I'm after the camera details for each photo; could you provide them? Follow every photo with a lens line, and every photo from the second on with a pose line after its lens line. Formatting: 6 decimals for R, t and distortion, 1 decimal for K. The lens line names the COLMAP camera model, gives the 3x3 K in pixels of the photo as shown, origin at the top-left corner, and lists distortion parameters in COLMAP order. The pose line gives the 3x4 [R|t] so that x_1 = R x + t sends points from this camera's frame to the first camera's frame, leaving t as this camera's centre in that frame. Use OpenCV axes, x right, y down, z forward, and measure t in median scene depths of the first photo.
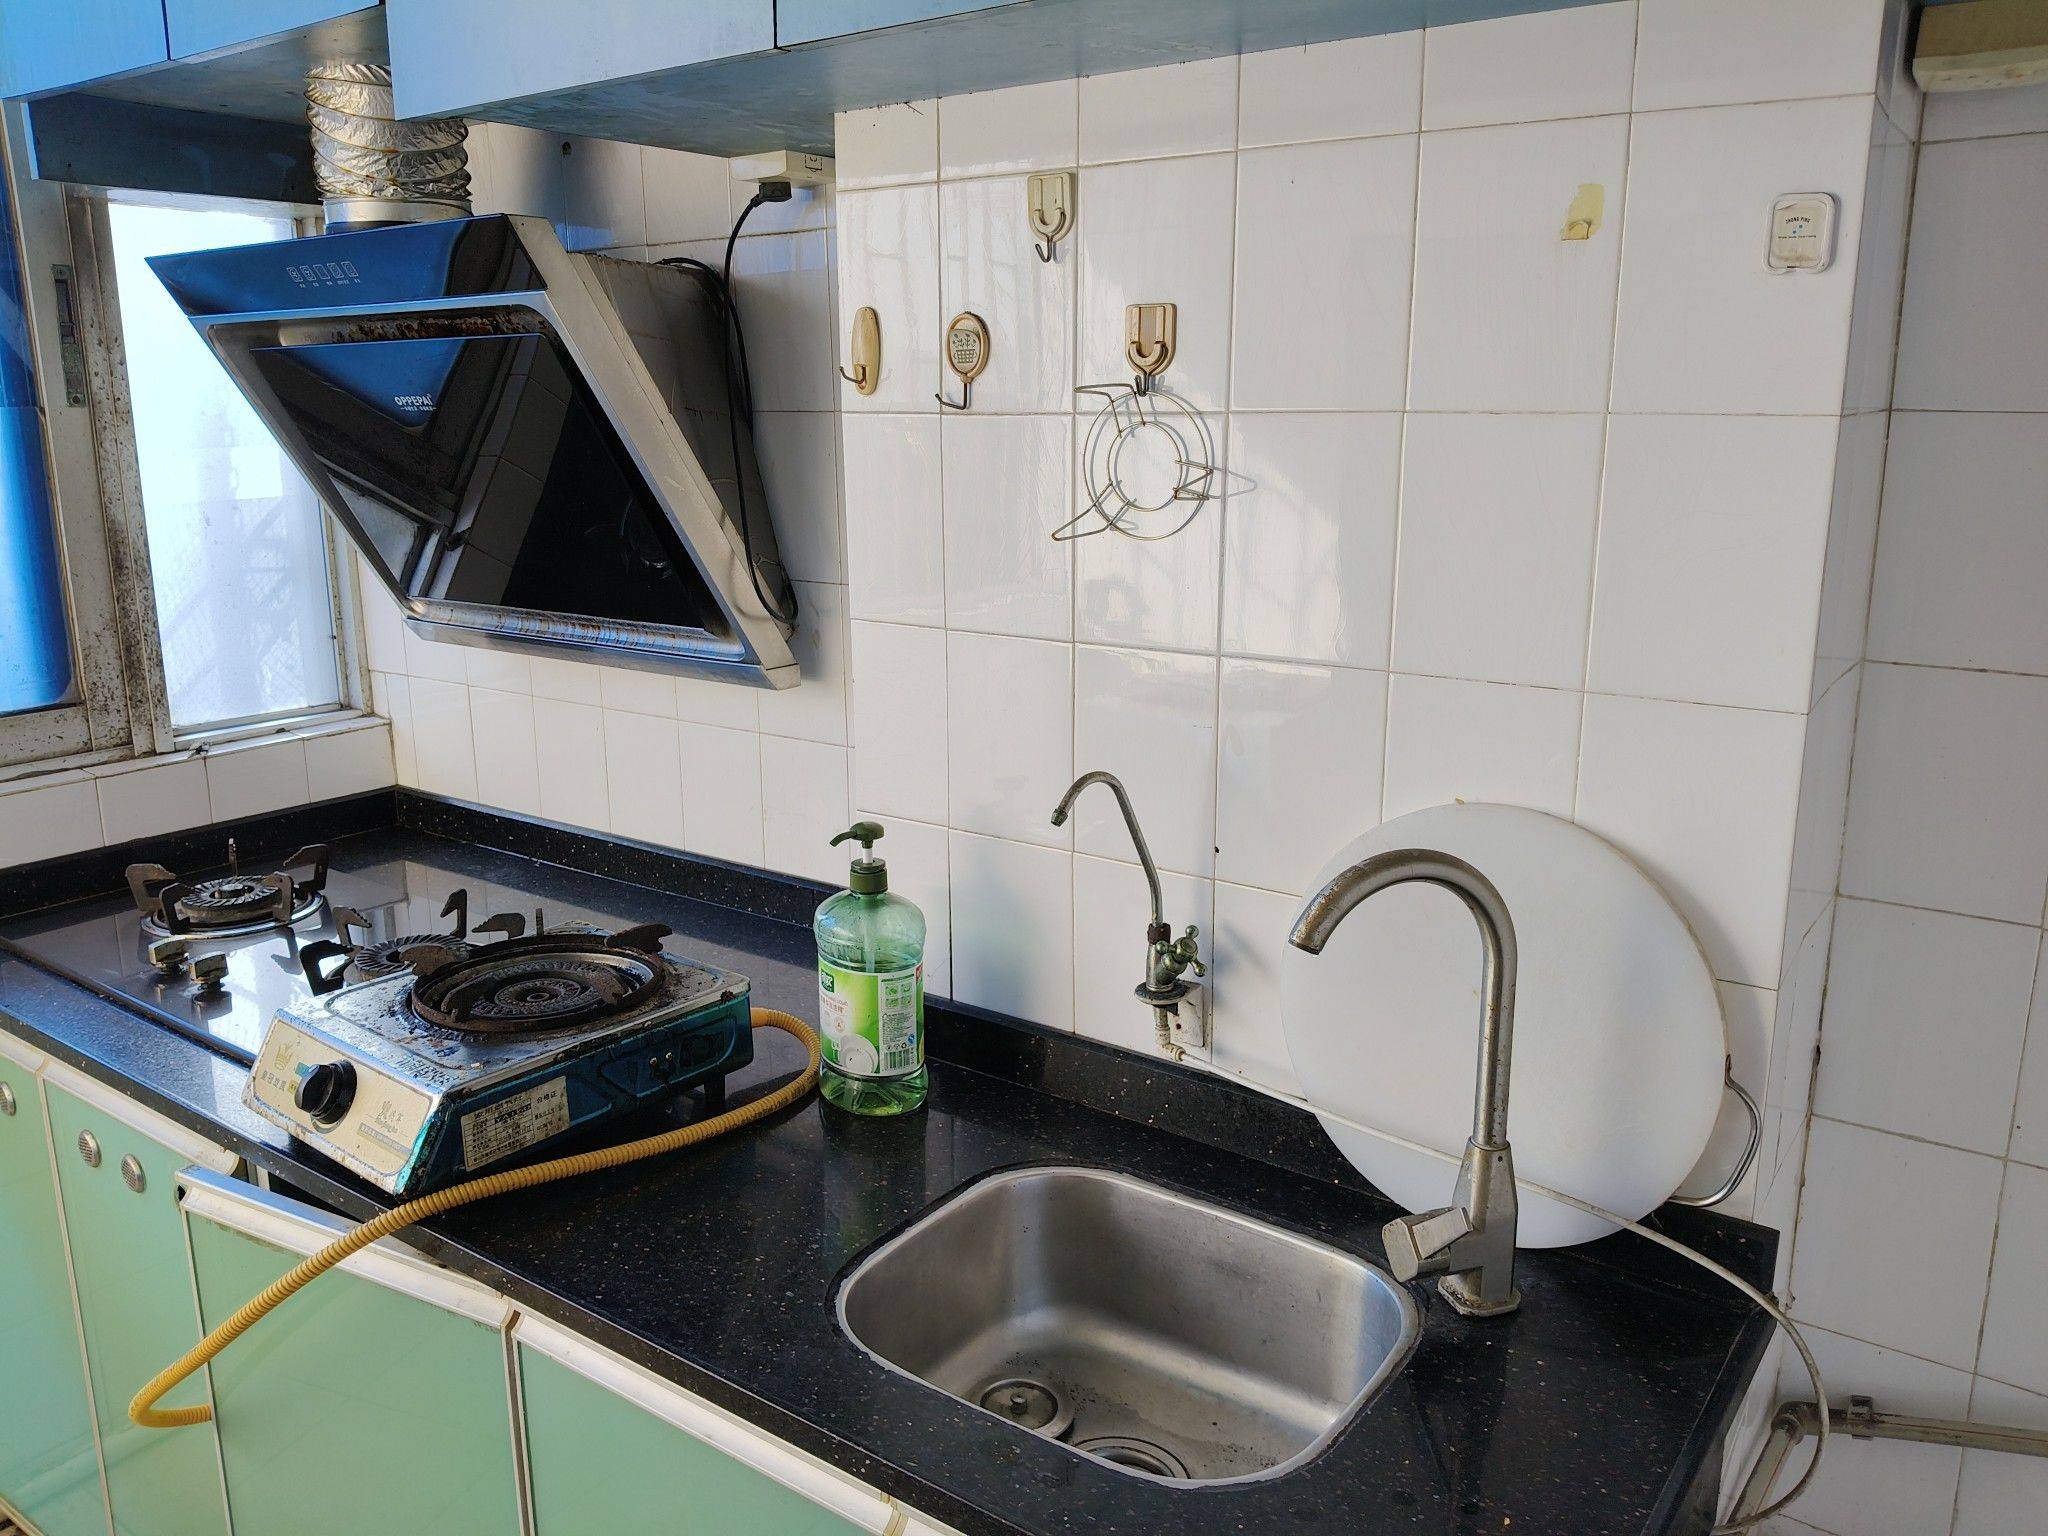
lens RADIAL K [[1564.4, 0, 1017.1], [0, 1564.4, 780.8], [0, 0, 1]] dist [0.021112, -0.079679]
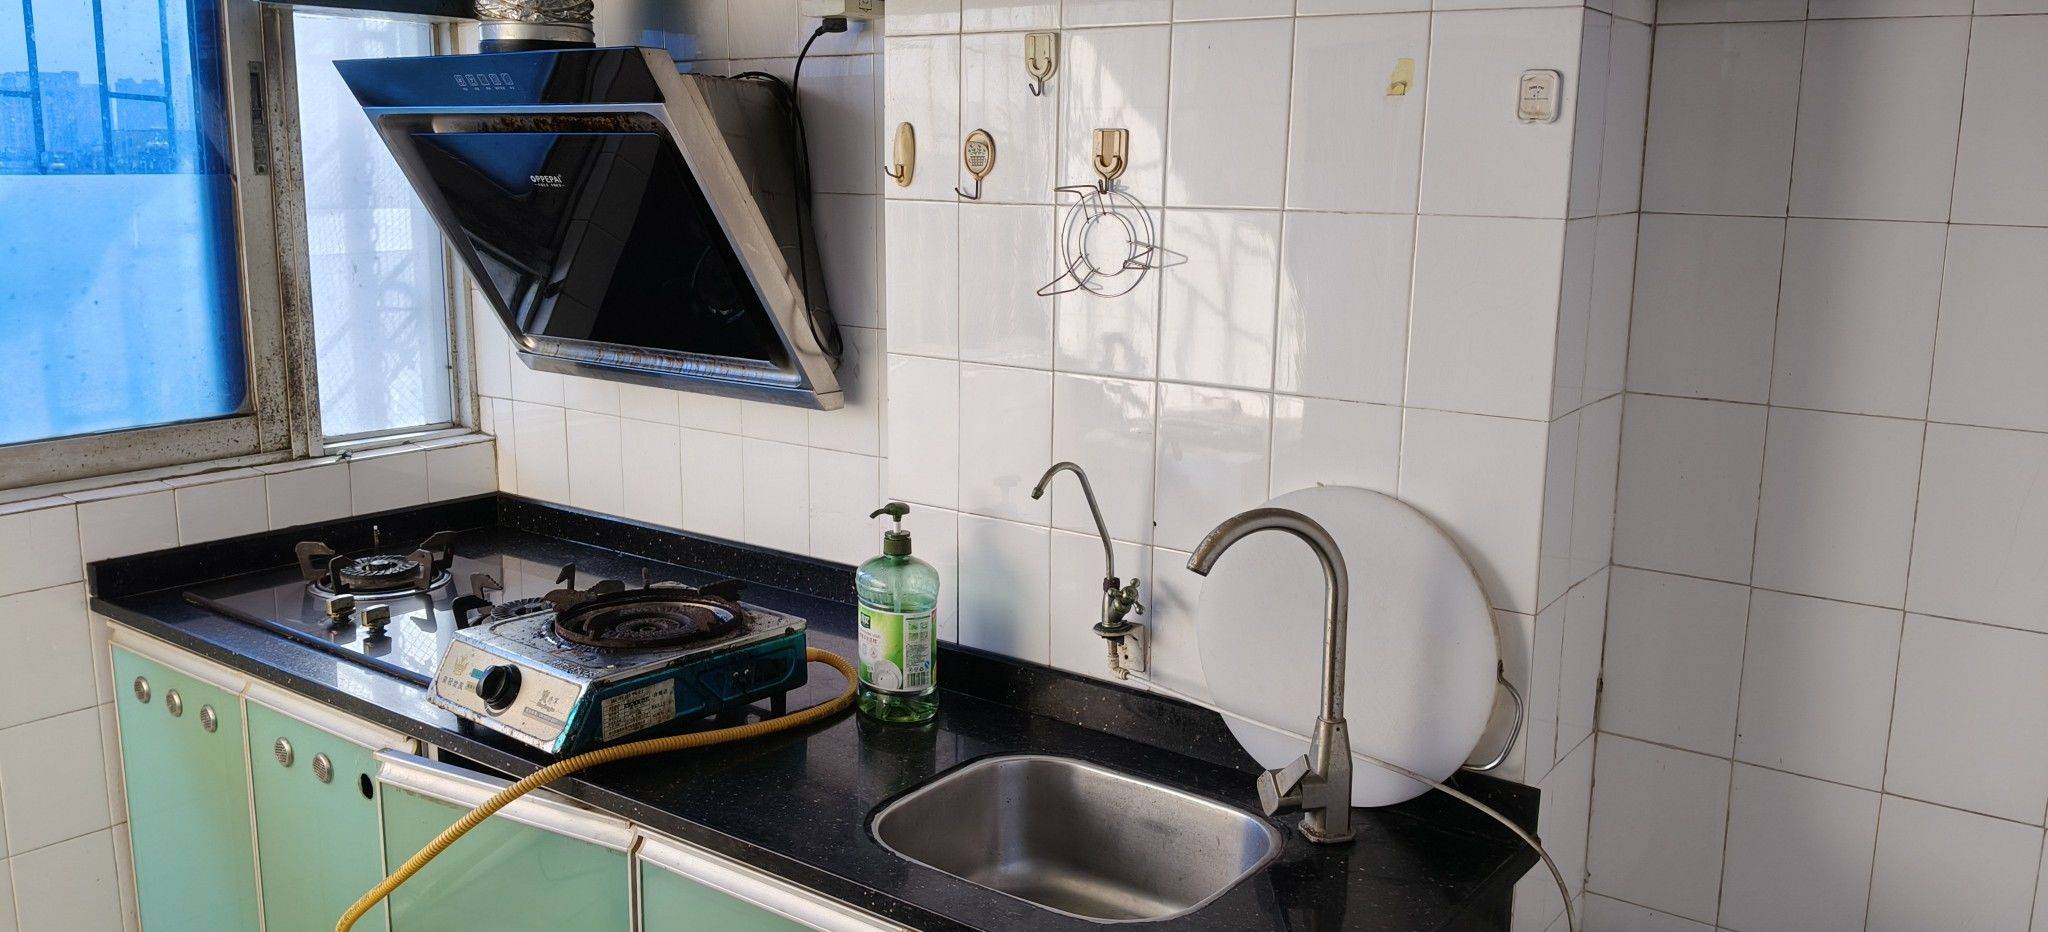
lens RADIAL K [[1587.9, 0, 1024.0], [0, 1587.9, 466.0], [0, 0, 1]] dist [0.099626, -0.269675]
pose [[0.999818, 0.018444, -0.004856, 0.019410], [-0.018664, 0.998570, -0.050098, 0.064501], [0.003925, 0.050179, 0.998733, -0.381384]]
